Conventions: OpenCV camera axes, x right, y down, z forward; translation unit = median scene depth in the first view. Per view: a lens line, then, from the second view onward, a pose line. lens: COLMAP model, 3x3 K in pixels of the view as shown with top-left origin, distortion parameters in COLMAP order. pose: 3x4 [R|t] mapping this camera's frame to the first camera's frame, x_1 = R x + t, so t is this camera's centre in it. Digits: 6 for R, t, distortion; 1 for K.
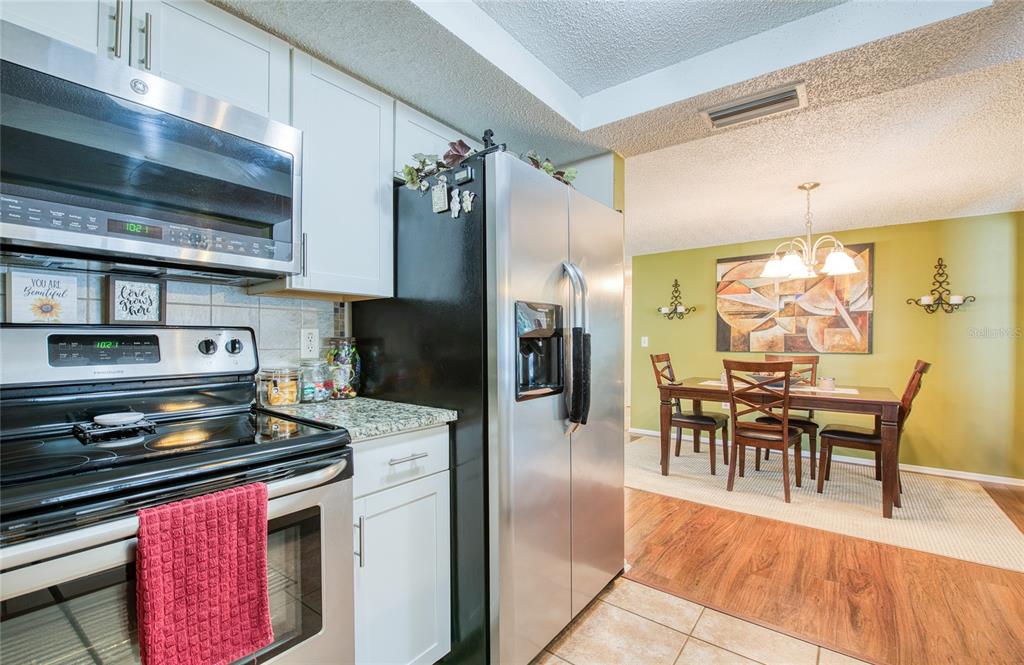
lens RADIAL K [[443.6, 0, 517.6], [0, 443.6, 339.1], [0, 0, 1]] dist [-0.017225, -0.000842]
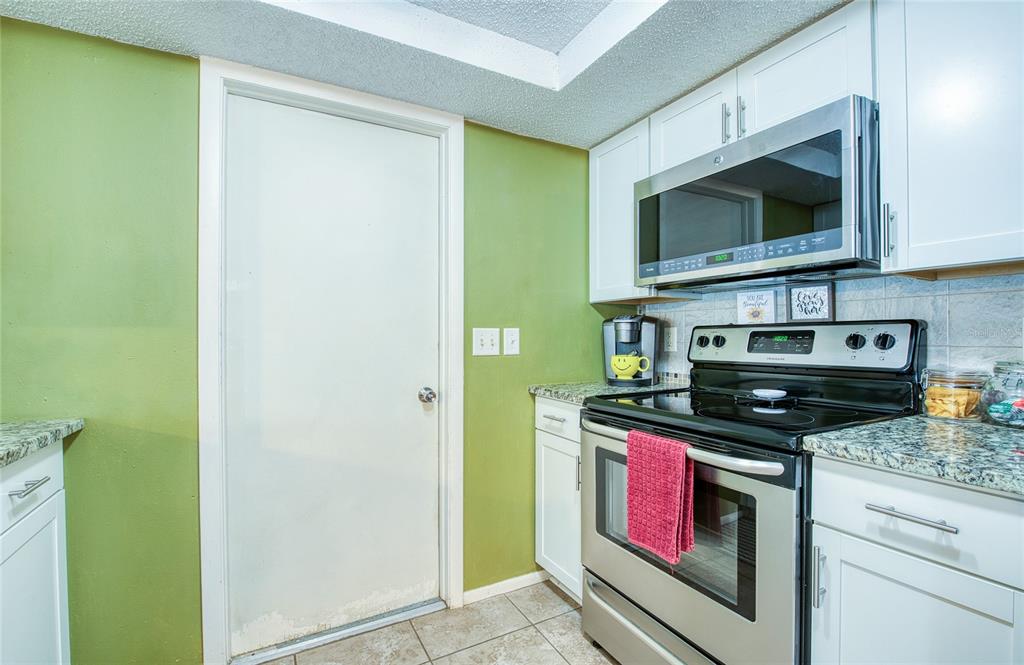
lens RADIAL K [[443.6, 0, 522.5], [0, 443.6, 335.4], [0, 0, 1]] dist [-0.017225, -0.000842]
pose [[-0.381493, -0.002253, -0.924369, 0.585401], [0.003056, 0.999988, -0.003699, 0.005903], [0.924367, -0.004236, -0.381481, 0.761026]]
